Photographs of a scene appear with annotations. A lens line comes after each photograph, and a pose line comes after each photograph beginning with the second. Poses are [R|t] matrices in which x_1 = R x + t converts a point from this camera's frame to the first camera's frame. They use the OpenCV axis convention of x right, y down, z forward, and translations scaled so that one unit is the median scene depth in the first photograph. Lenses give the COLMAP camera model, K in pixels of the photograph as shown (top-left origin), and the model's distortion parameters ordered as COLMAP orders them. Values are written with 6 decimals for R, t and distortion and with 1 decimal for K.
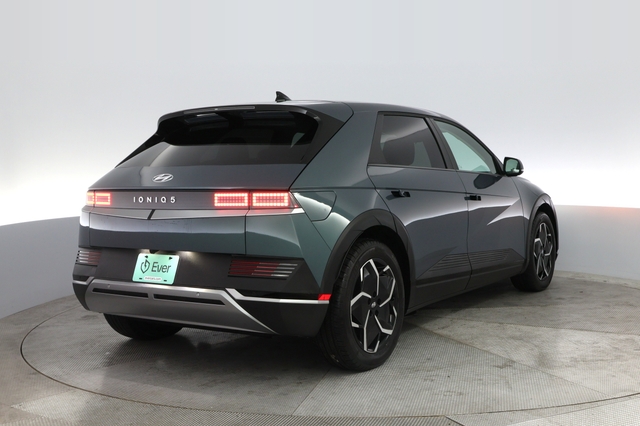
lens RADIAL K [[536.4, 0, 321.5], [0, 536.4, 209.4], [0, 0, 1]] dist [-0.068827, 0.000626]
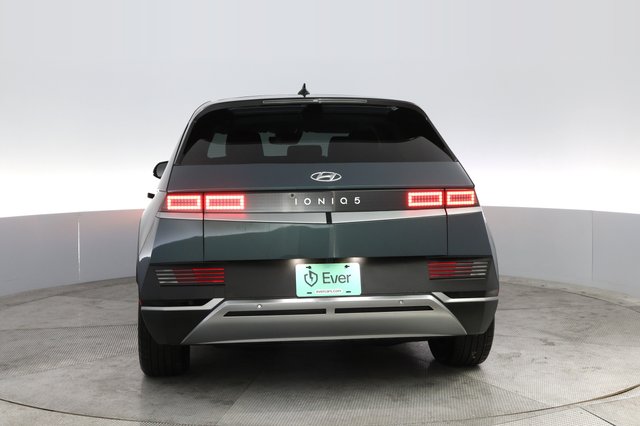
lens RADIAL K [[559.5, 0, 323.7], [0, 559.5, 212.2], [0, 0, 1]] dist [-0.090218, 0.002450]
pose [[0.924479, -0.031218, 0.379954, -0.646541], [0.030811, 0.999500, 0.007155, -0.006499], [-0.379987, 0.005092, 0.924978, 0.145067]]
